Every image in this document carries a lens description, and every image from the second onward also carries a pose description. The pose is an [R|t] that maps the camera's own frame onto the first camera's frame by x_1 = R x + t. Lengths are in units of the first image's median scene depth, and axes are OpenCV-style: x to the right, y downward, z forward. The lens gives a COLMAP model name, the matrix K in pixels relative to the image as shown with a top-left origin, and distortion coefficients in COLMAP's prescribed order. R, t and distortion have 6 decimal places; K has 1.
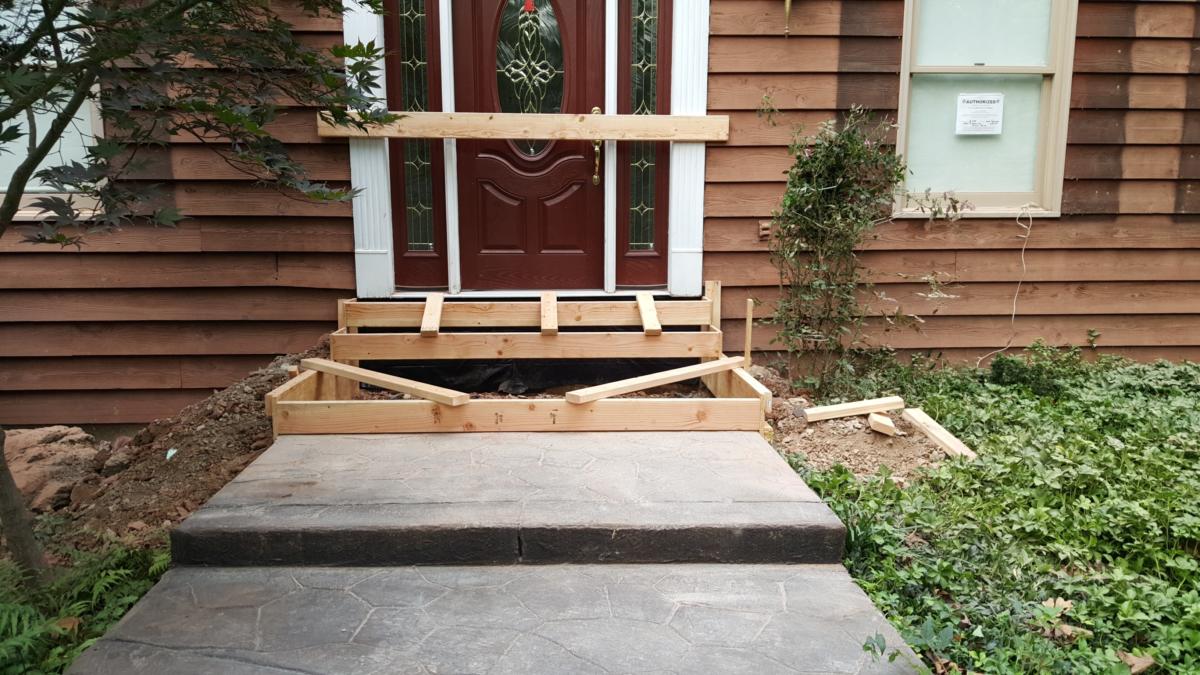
lens RADIAL K [[873.3, 0, 611.9], [0, 873.3, 388.0], [0, 0, 1]] dist [0.000971, -0.055642]
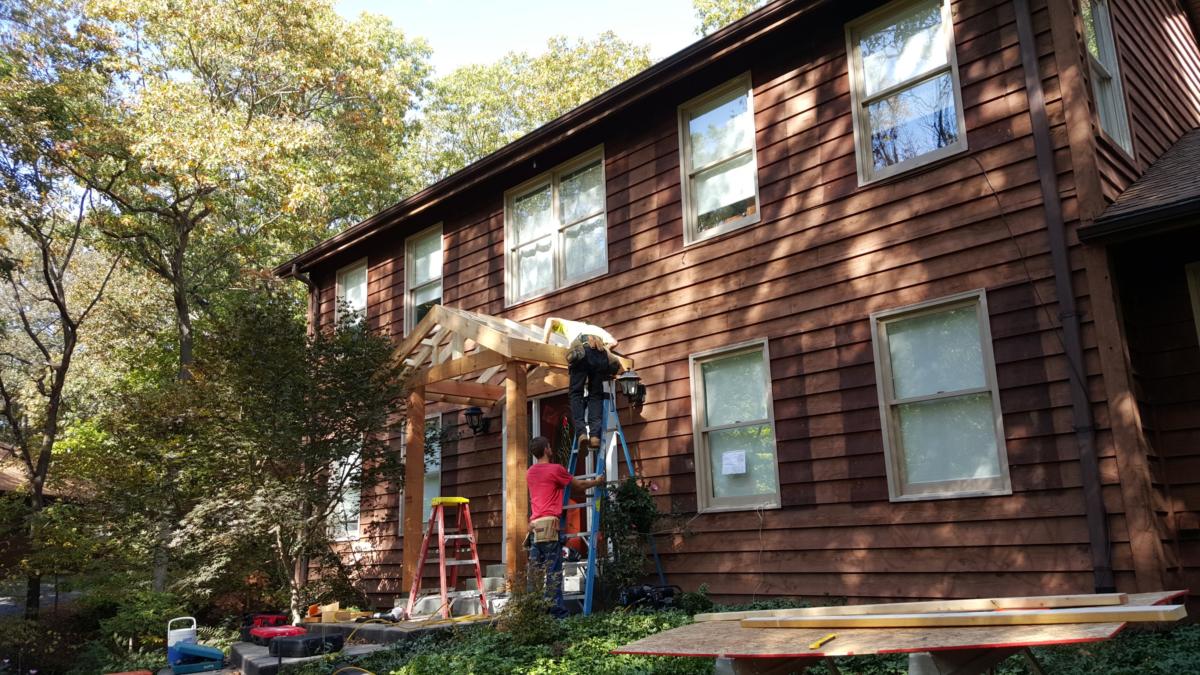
lens RADIAL K [[879.2, 0, 601.4], [0, 879.2, 362.9], [0, 0, 1]] dist [0.160420, -0.225074]
pose [[0.699984, -0.164390, -0.694980, 1.460771], [-0.104043, 0.939289, -0.326972, 0.119557], [0.706539, 0.301183, 0.640384, -0.354148]]
